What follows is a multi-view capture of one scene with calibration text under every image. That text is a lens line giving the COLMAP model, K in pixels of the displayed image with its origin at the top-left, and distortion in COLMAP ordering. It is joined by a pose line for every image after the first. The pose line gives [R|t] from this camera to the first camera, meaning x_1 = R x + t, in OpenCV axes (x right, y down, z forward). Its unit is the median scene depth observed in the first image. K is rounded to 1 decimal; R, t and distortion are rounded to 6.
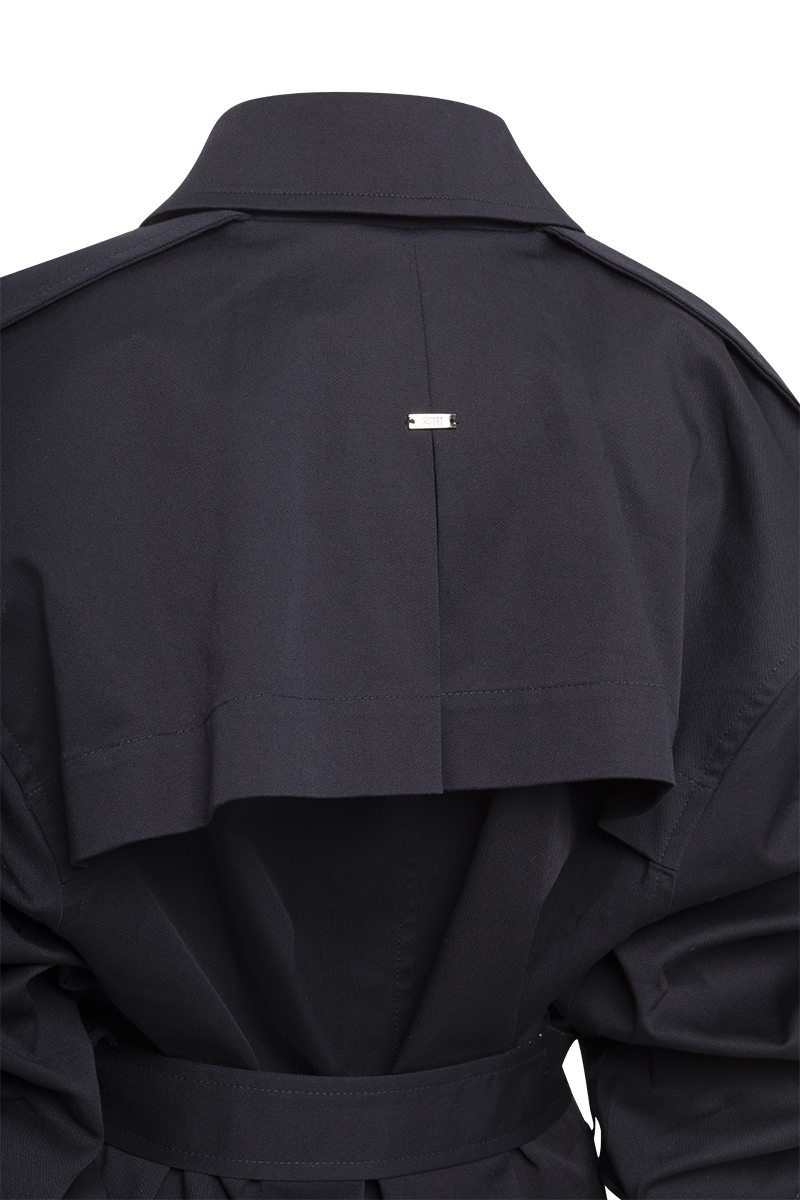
lens RADIAL K [[2575.3, 0, 400.0], [0, 2575.3, 600.0], [0, 0, 1]] dist [0.048077, -0.198177]
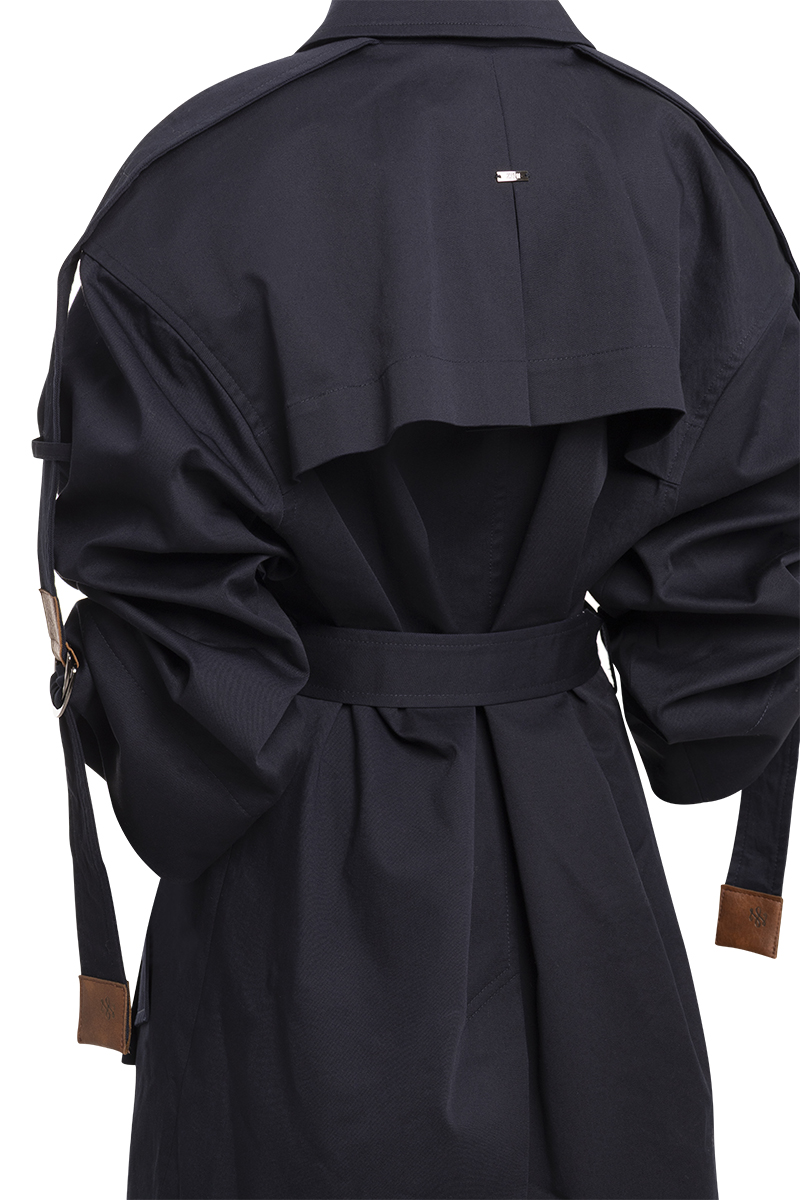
lens RADIAL K [[2575.3, 0, 400.0], [0, 2575.3, 600.0], [0, 0, 1]] dist [0.048077, -0.198177]
pose [[0.996228, -0.045534, 0.073866, -0.163304], [0.042615, 0.998265, 0.040620, 0.104911], [-0.075588, -0.037319, 0.996441, -0.454900]]
